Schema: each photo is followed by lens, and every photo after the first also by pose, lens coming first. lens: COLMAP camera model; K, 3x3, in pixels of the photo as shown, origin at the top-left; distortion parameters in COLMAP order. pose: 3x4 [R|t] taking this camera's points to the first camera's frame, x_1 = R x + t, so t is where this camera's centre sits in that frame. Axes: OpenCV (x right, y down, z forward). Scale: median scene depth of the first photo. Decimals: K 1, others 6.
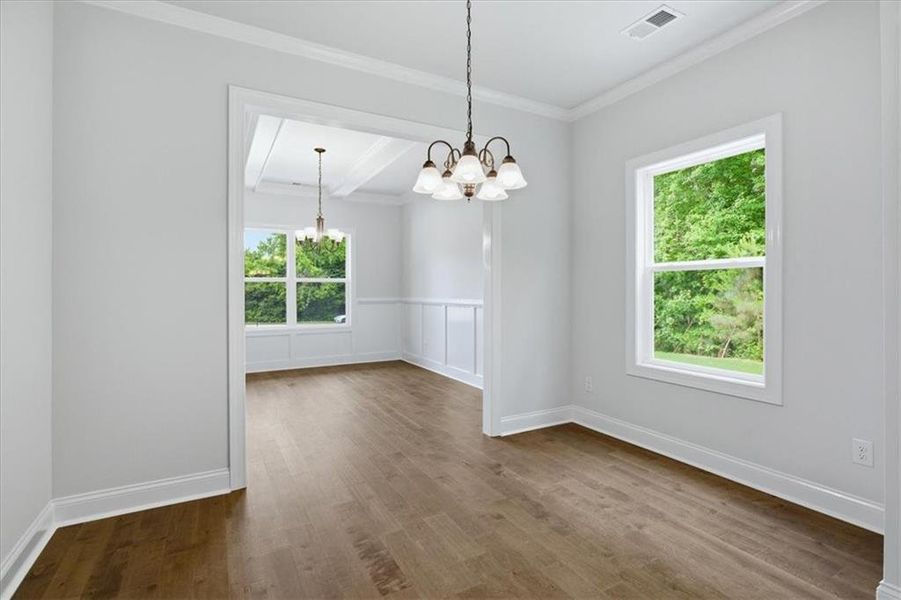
lens RADIAL K [[430.6, 0, 447.0], [0, 430.6, 291.0], [0, 0, 1]] dist [-0.012702, 0.000560]
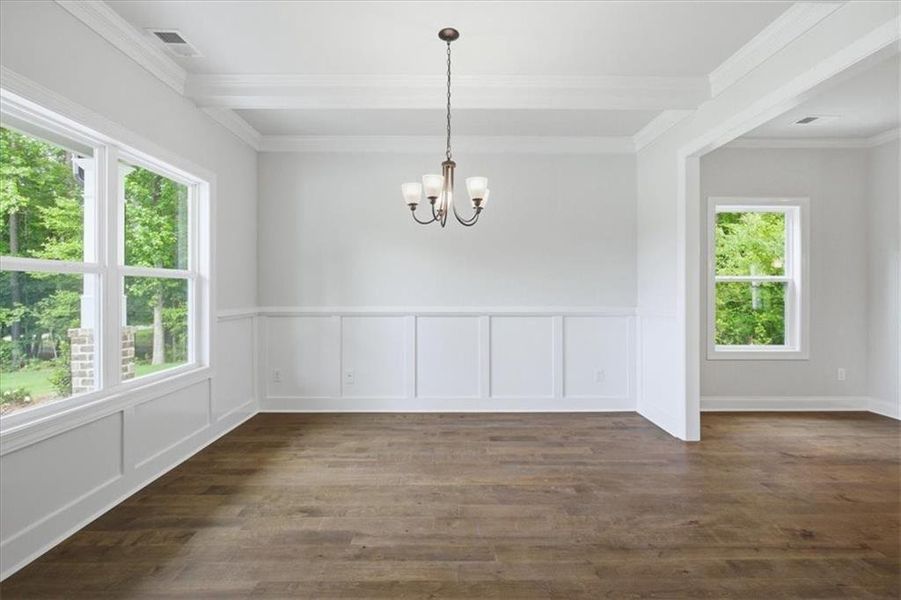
lens RADIAL K [[430.6, 0, 447.0], [0, 430.6, 291.0], [0, 0, 1]] dist [-0.012702, 0.000560]
pose [[0.481139, -0.000827, 0.876644, -0.614490], [0.002279, 0.999997, -0.000308, -0.007139], [-0.876641, 0.002147, 0.481140, 0.601251]]
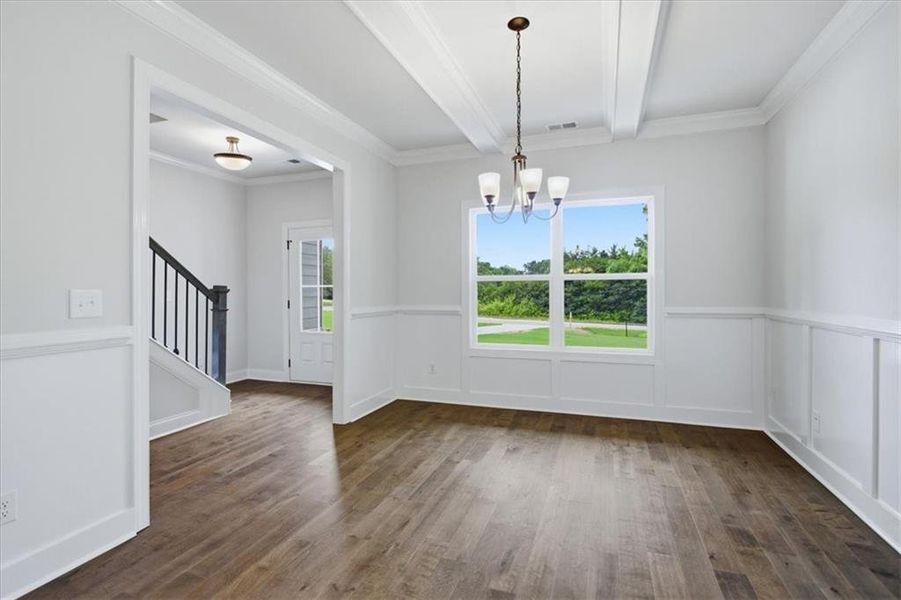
lens RADIAL K [[430.6, 0, 447.0], [0, 430.6, 291.0], [0, 0, 1]] dist [-0.012702, 0.000560]
pose [[0.658290, 0.002903, -0.752759, 0.029245], [-0.000921, 0.999995, 0.003051, -0.006899], [0.752764, -0.001315, 0.658289, 0.480063]]
